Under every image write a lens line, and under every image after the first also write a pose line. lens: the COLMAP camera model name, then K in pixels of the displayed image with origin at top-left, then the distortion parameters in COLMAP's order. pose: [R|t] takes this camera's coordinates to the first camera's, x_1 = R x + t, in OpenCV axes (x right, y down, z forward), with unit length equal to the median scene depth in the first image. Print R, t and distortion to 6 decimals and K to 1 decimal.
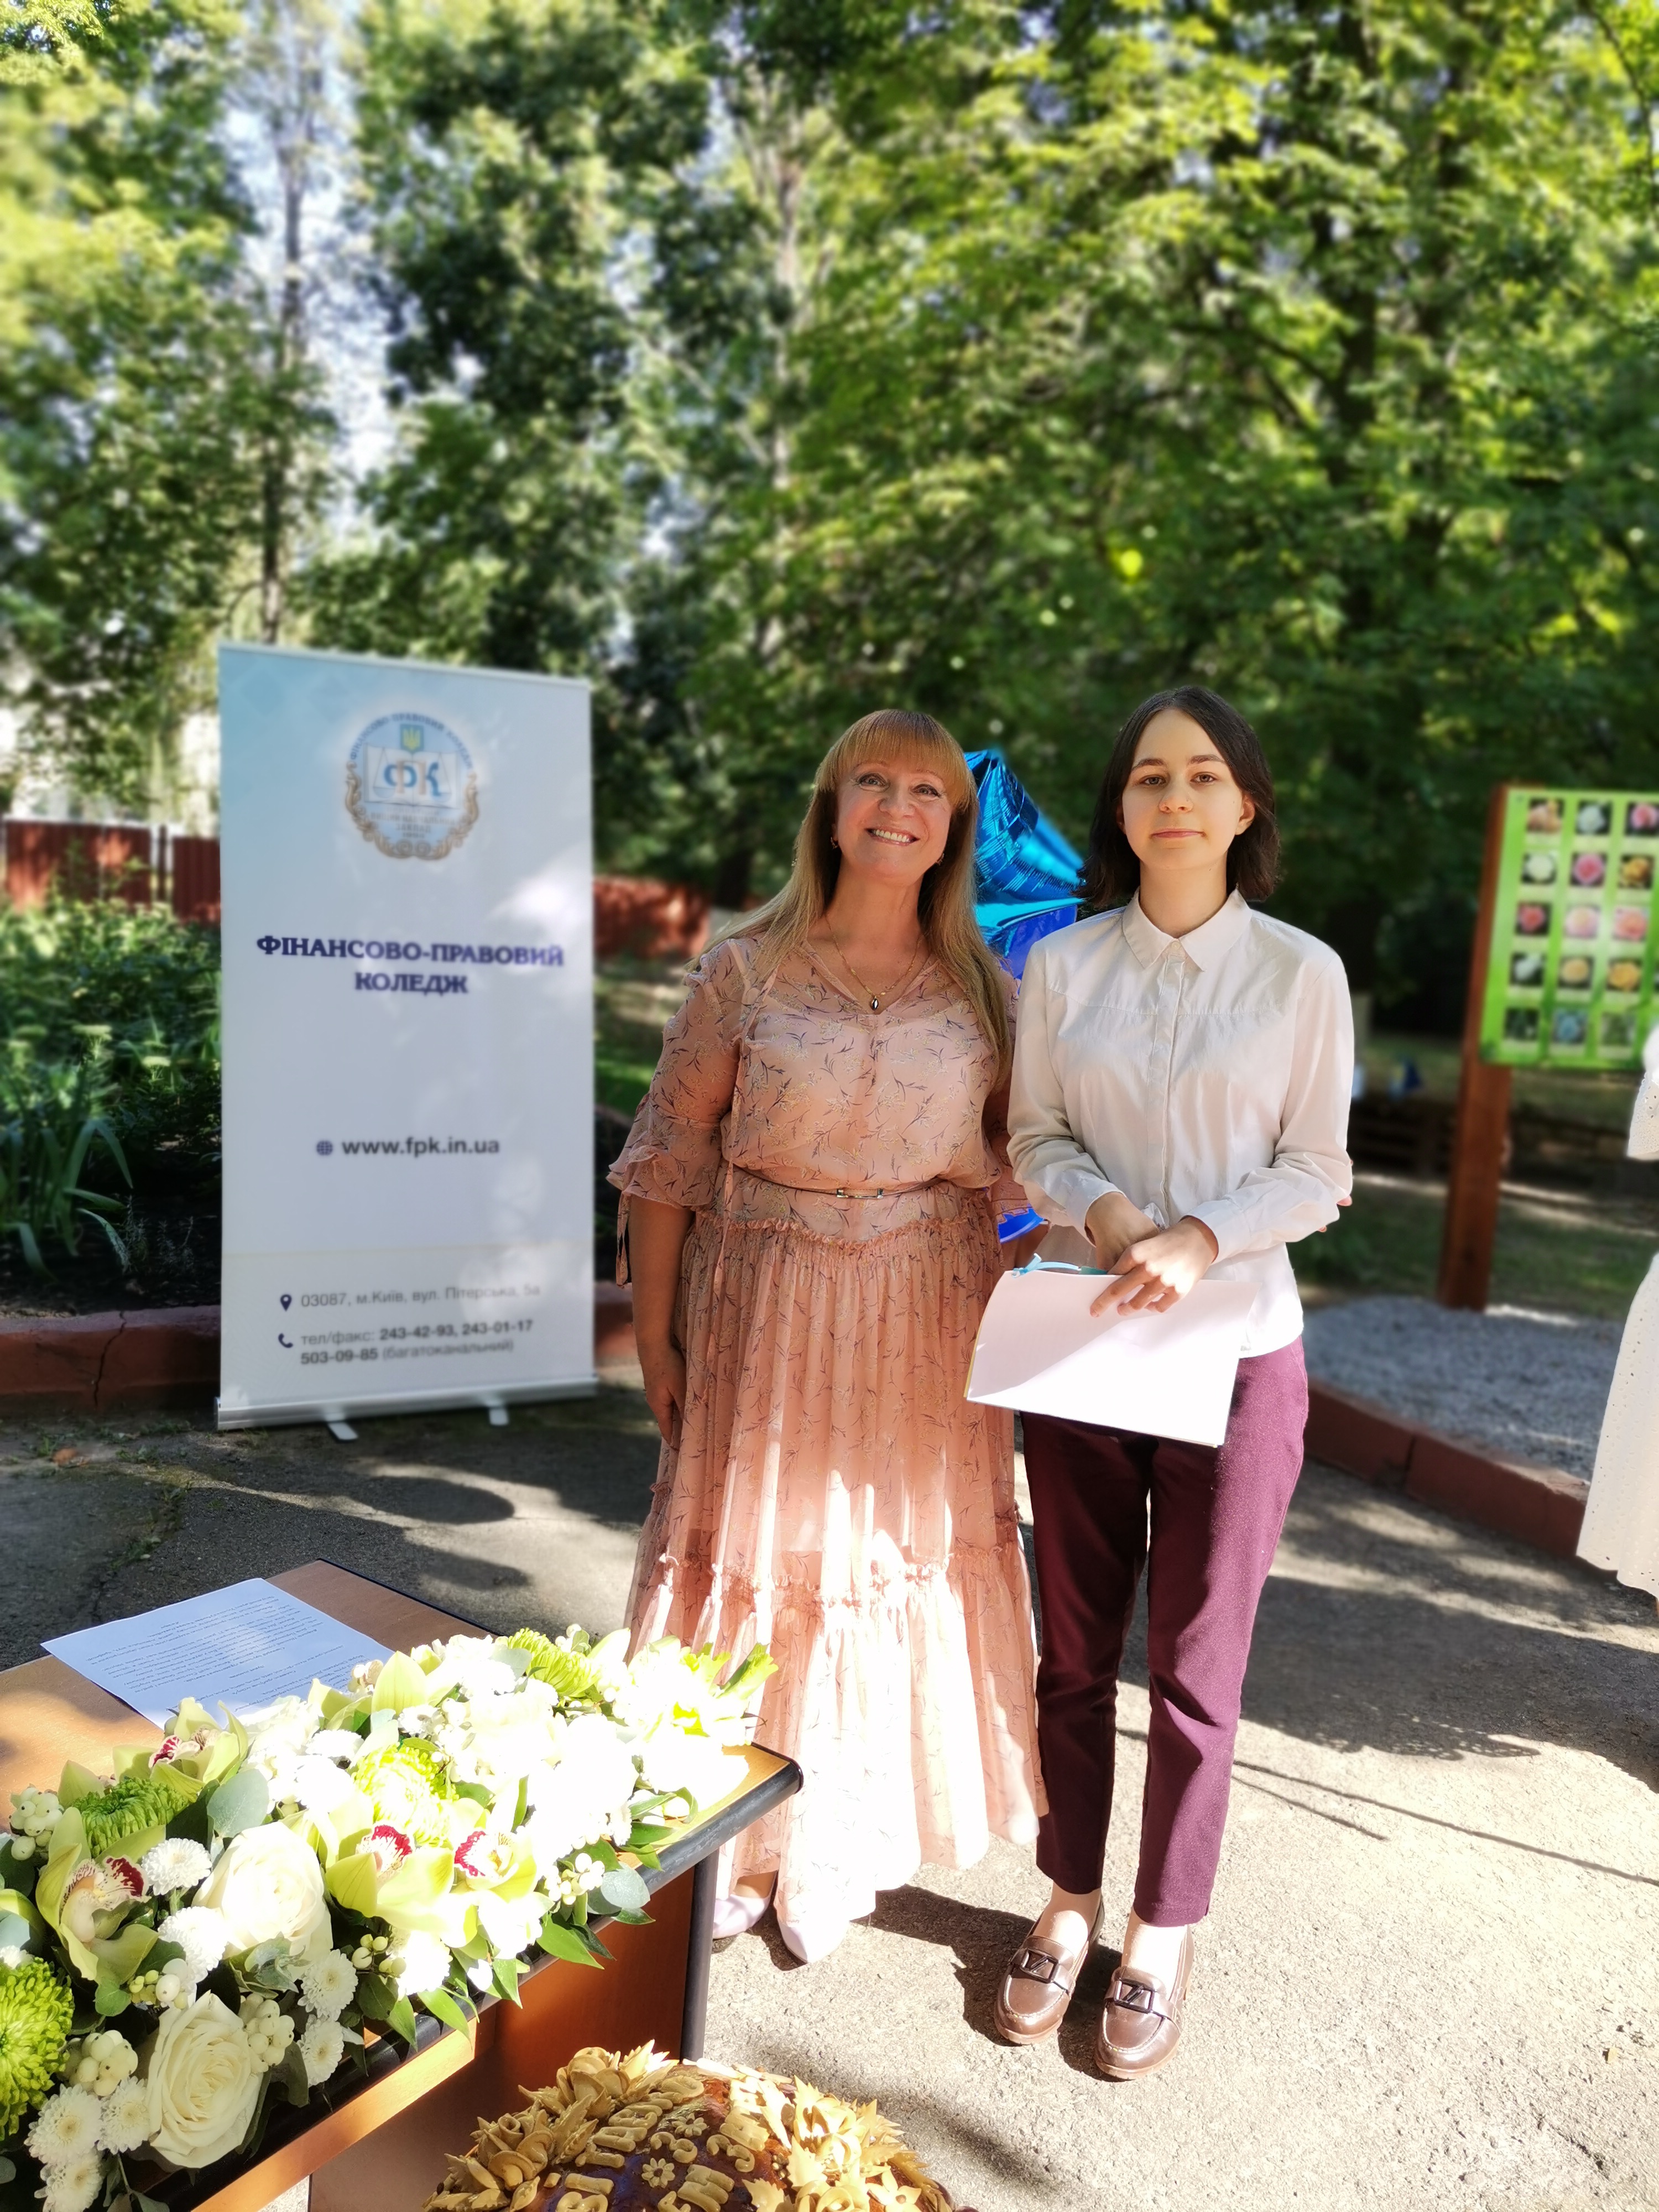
lens RADIAL K [[1667.7, 0, 825.3], [0, 1667.7, 1110.9], [0, 0, 1]] dist [0.058112, -0.077320]
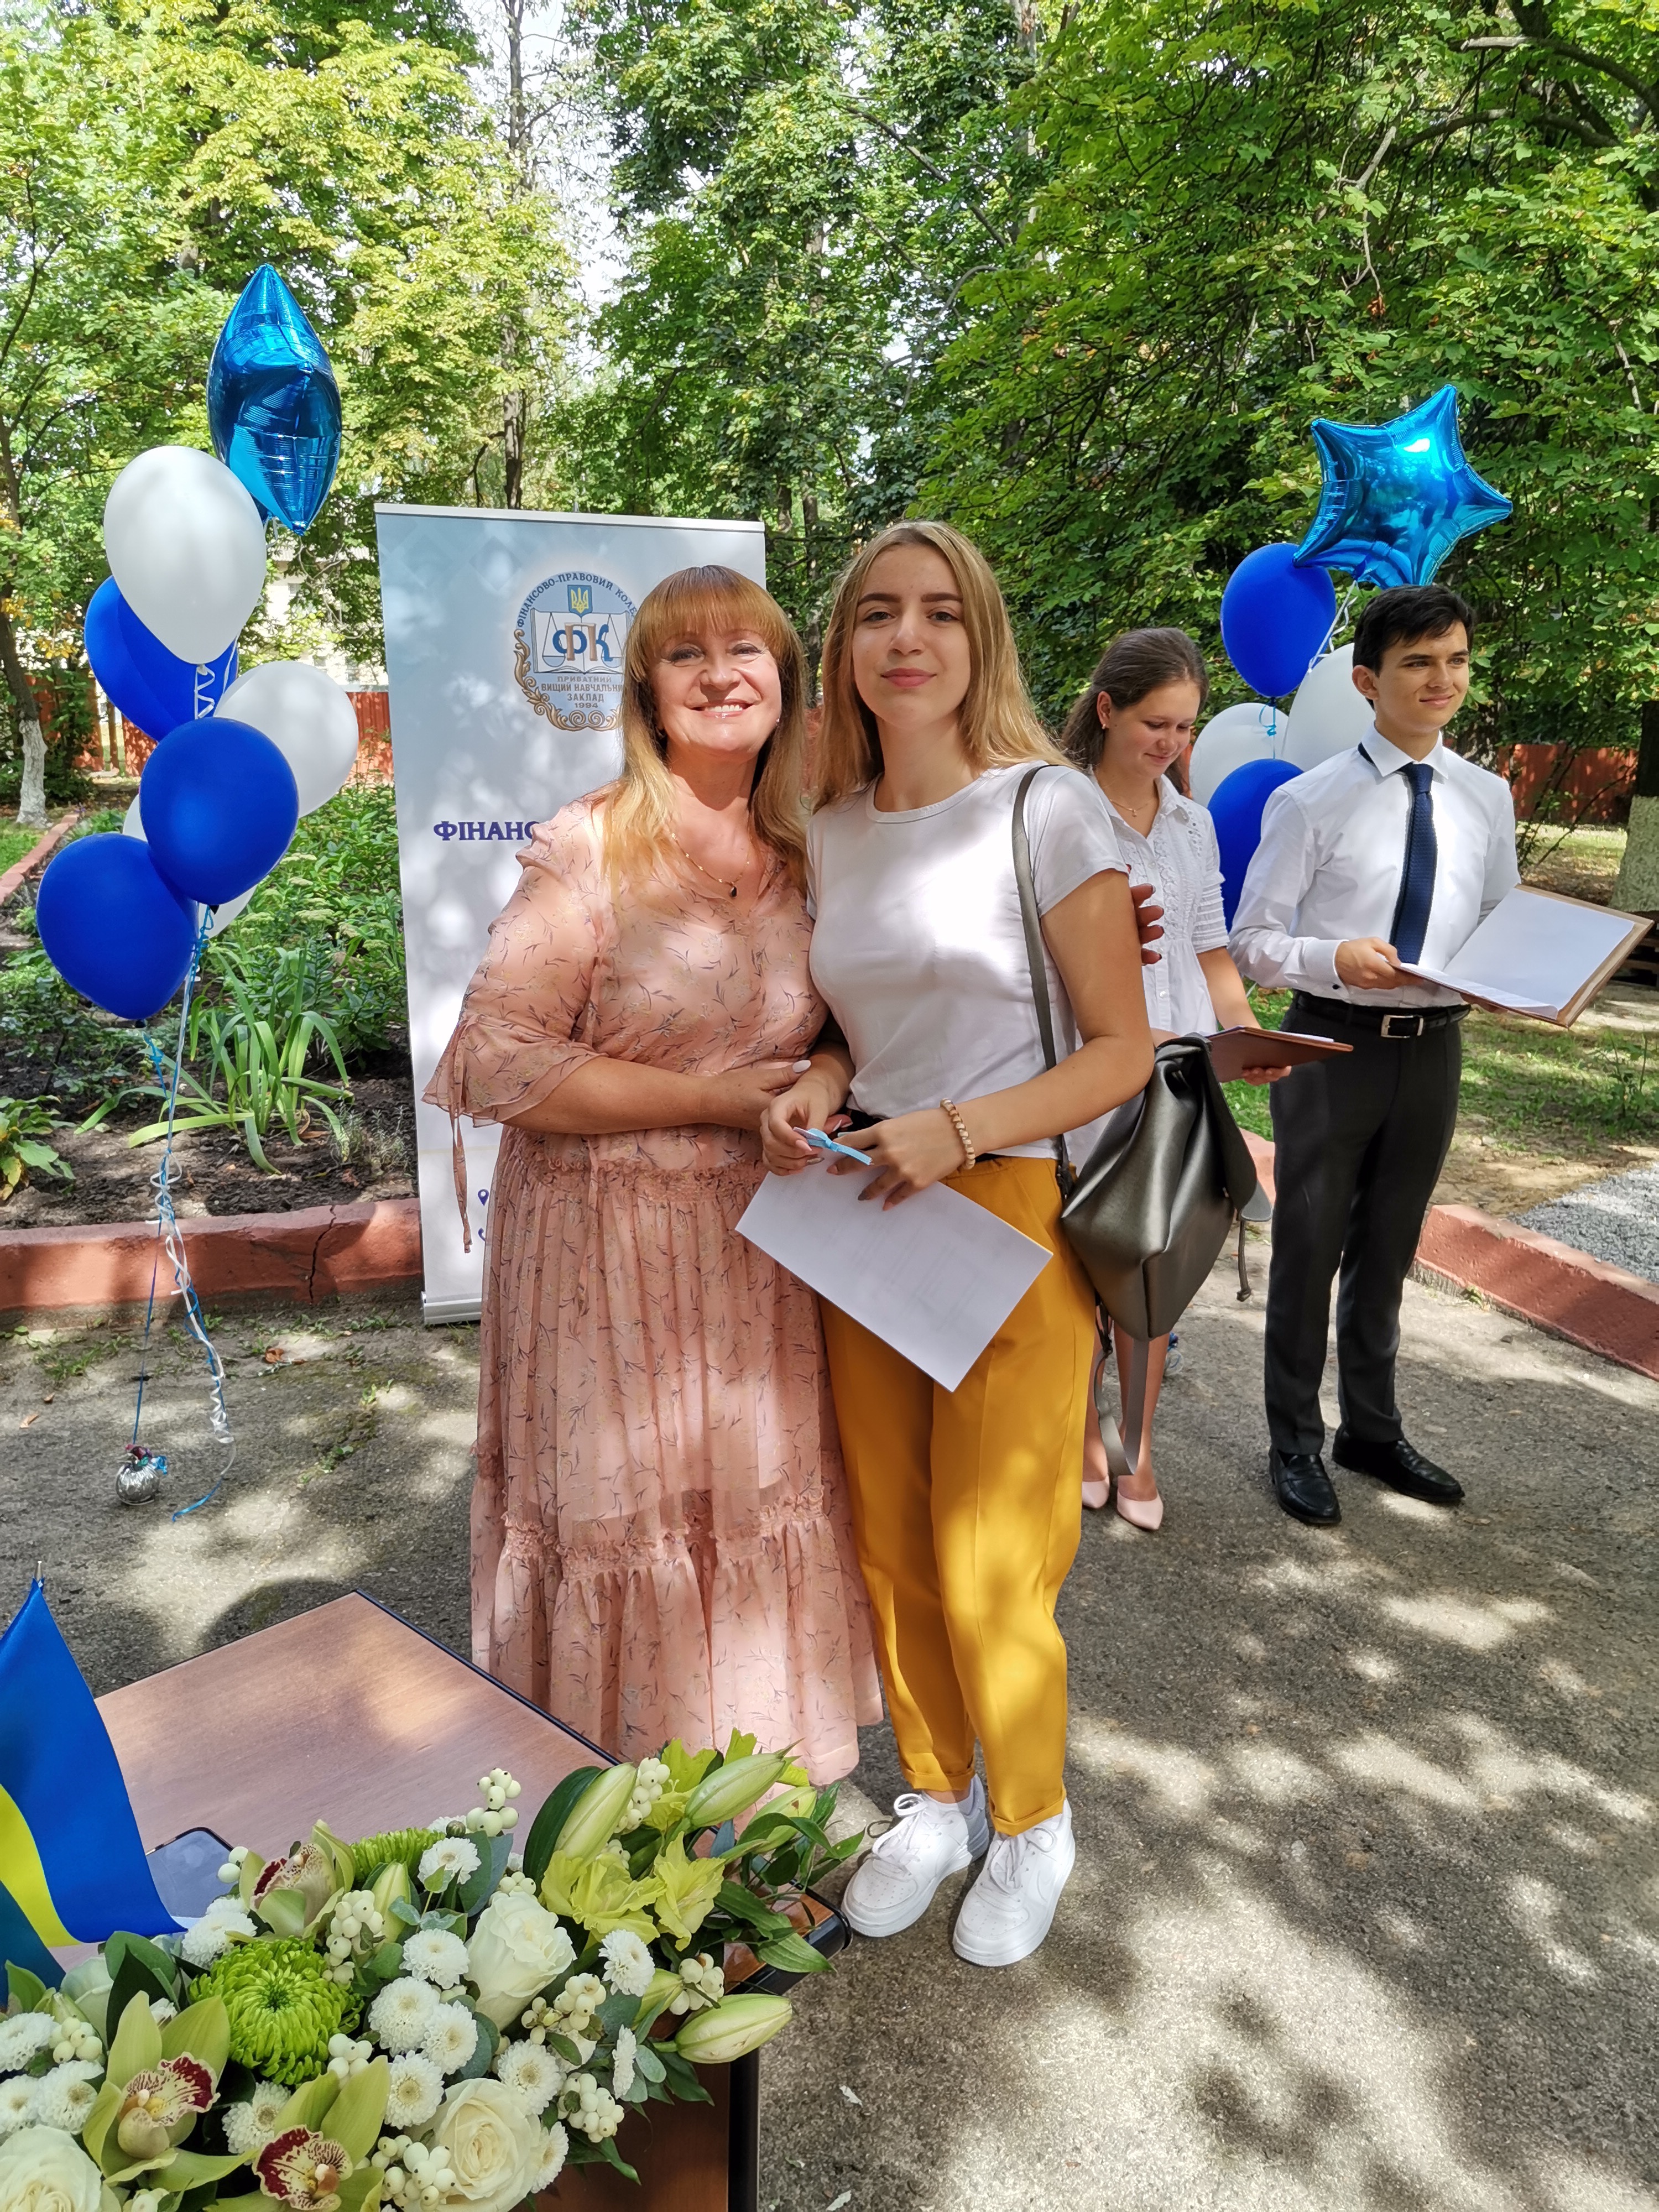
lens RADIAL K [[1667.7, 0, 816.2], [0, 1667.7, 1115.2], [0, 0, 1]] dist [0.058112, -0.077320]
pose [[0.985681, -0.017441, -0.167715, 0.025690], [0.034412, 0.994509, 0.098828, -0.016943], [0.165070, -0.103185, 0.980869, 0.055187]]
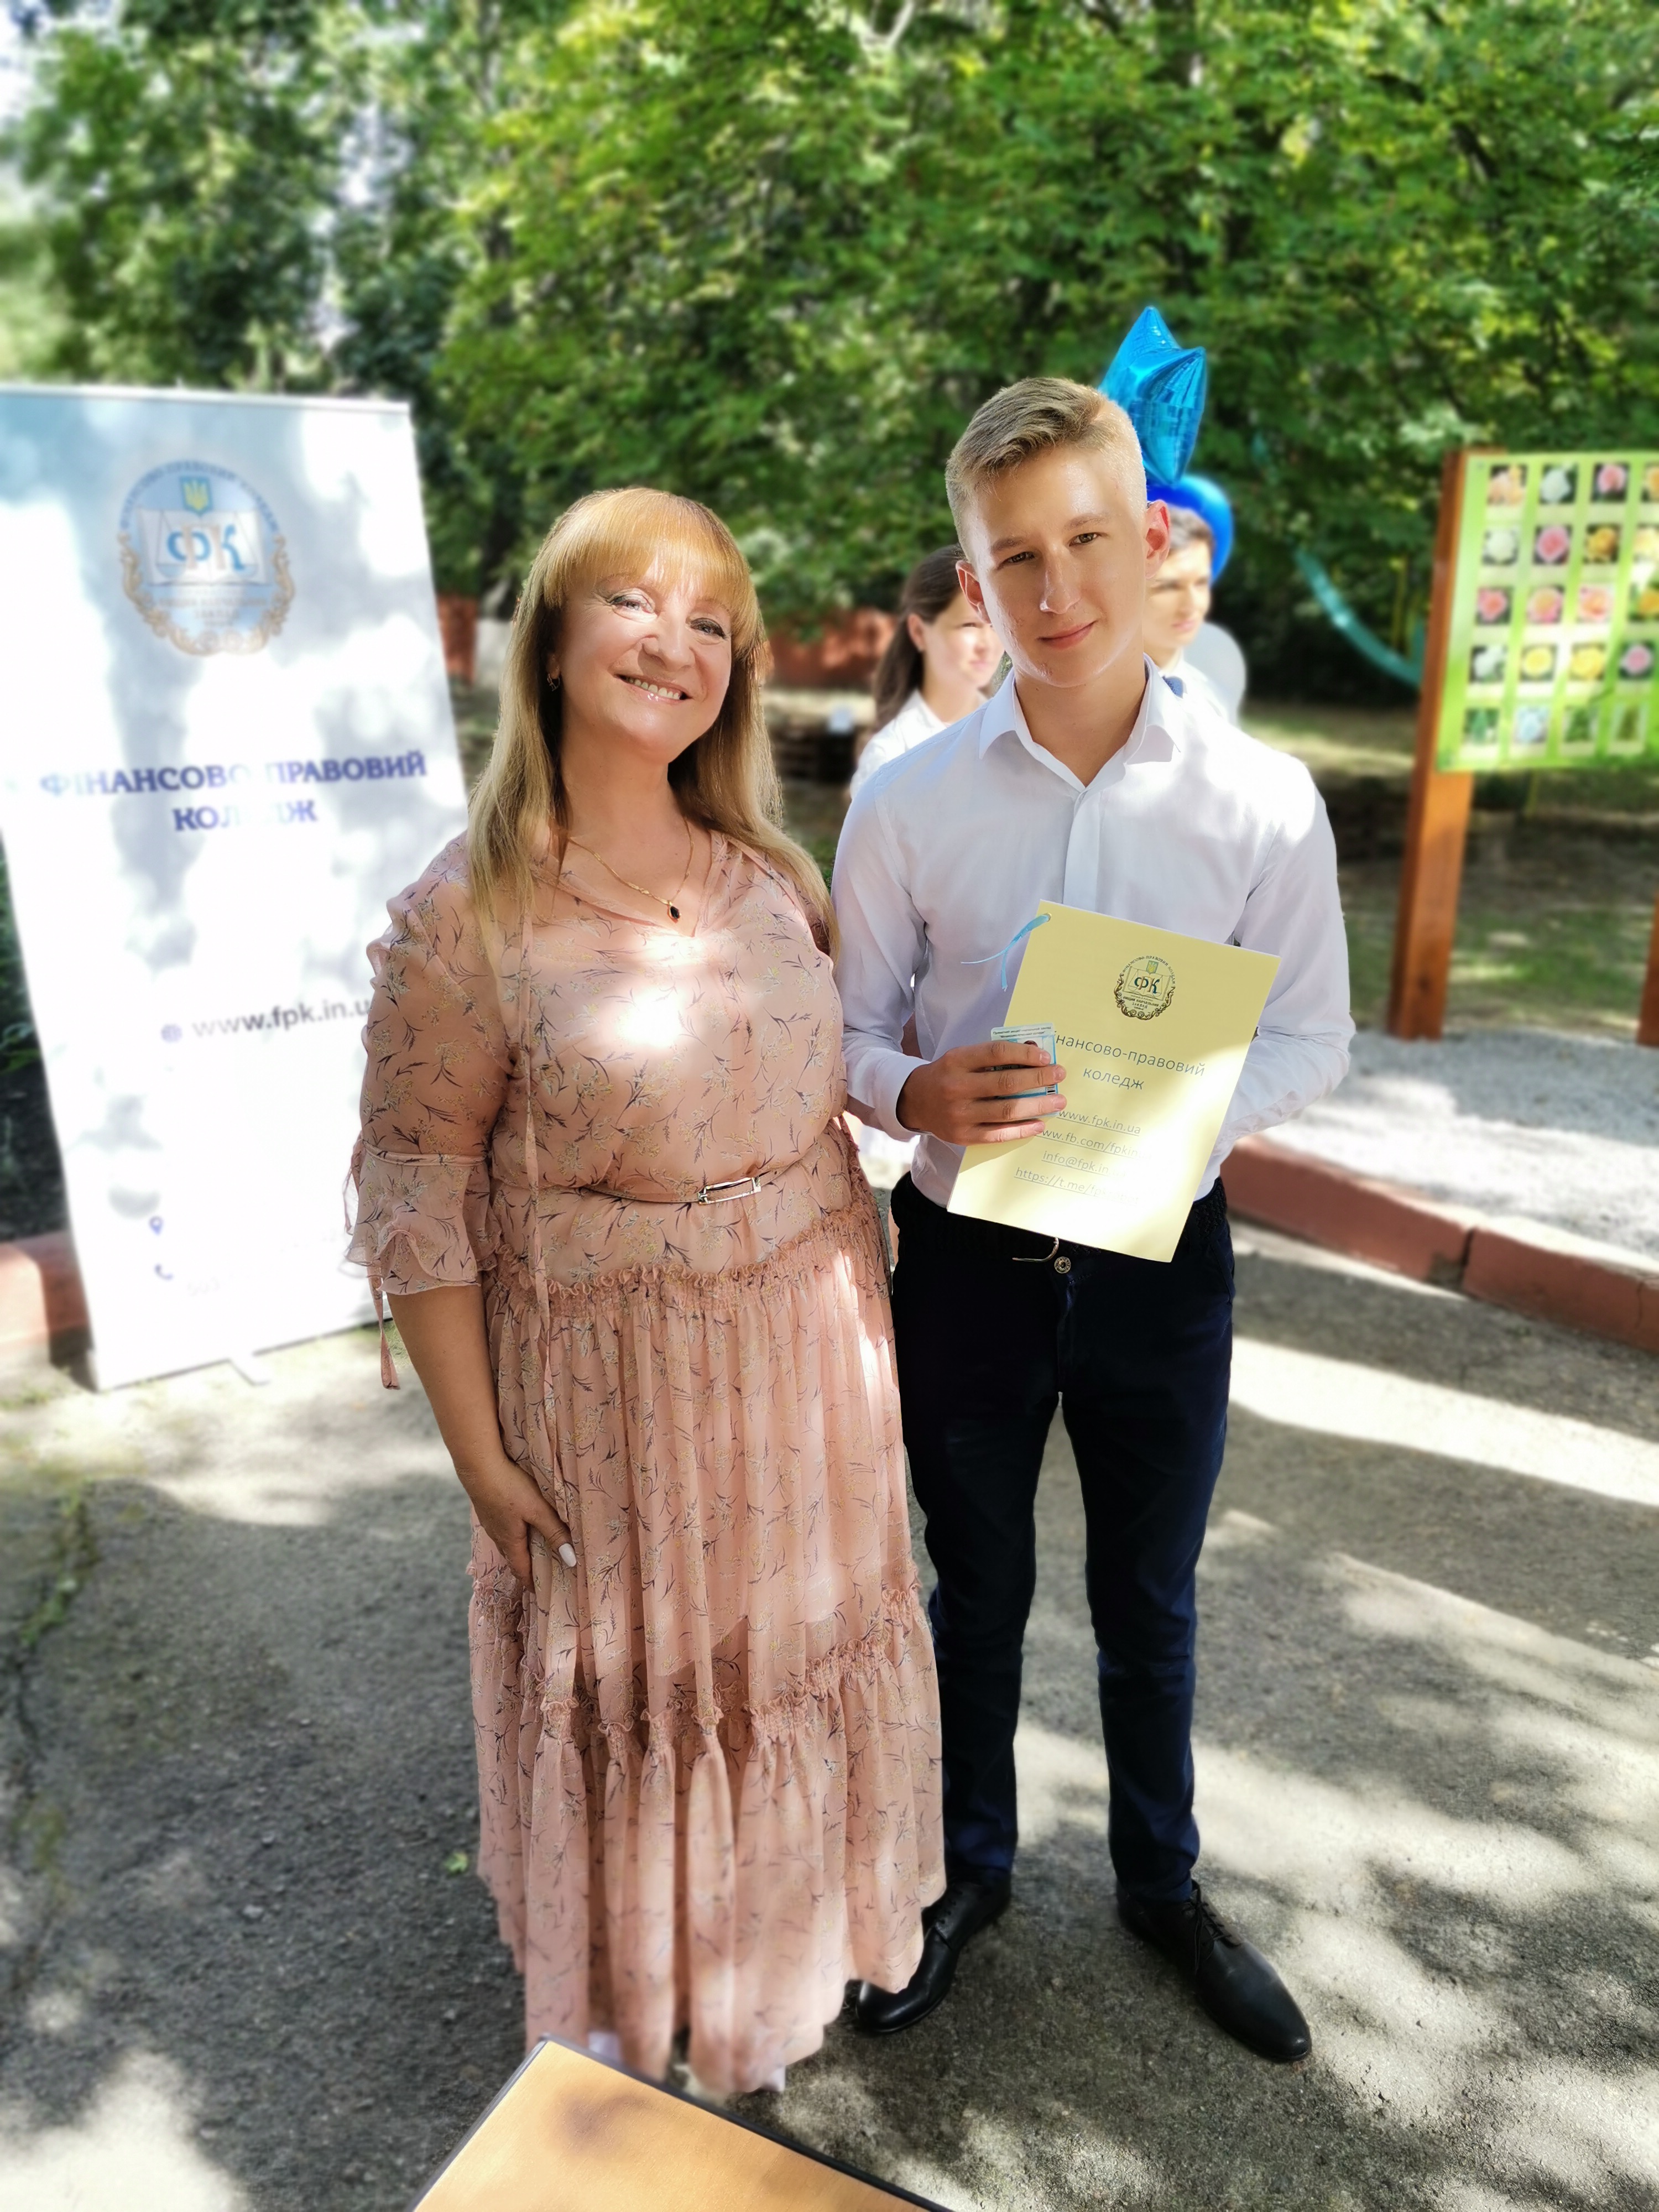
lens RADIAL K [[1667.7, 0, 821.7], [0, 1667.7, 1107.5], [0, 0, 1]] dist [0.058112, -0.077320]
pose [[0.987524, -0.107004, 0.115530, -0.065330], [0.084788, 0.979543, 0.182500, -0.046410], [-0.132695, -0.170427, 0.976395, 0.125682]]
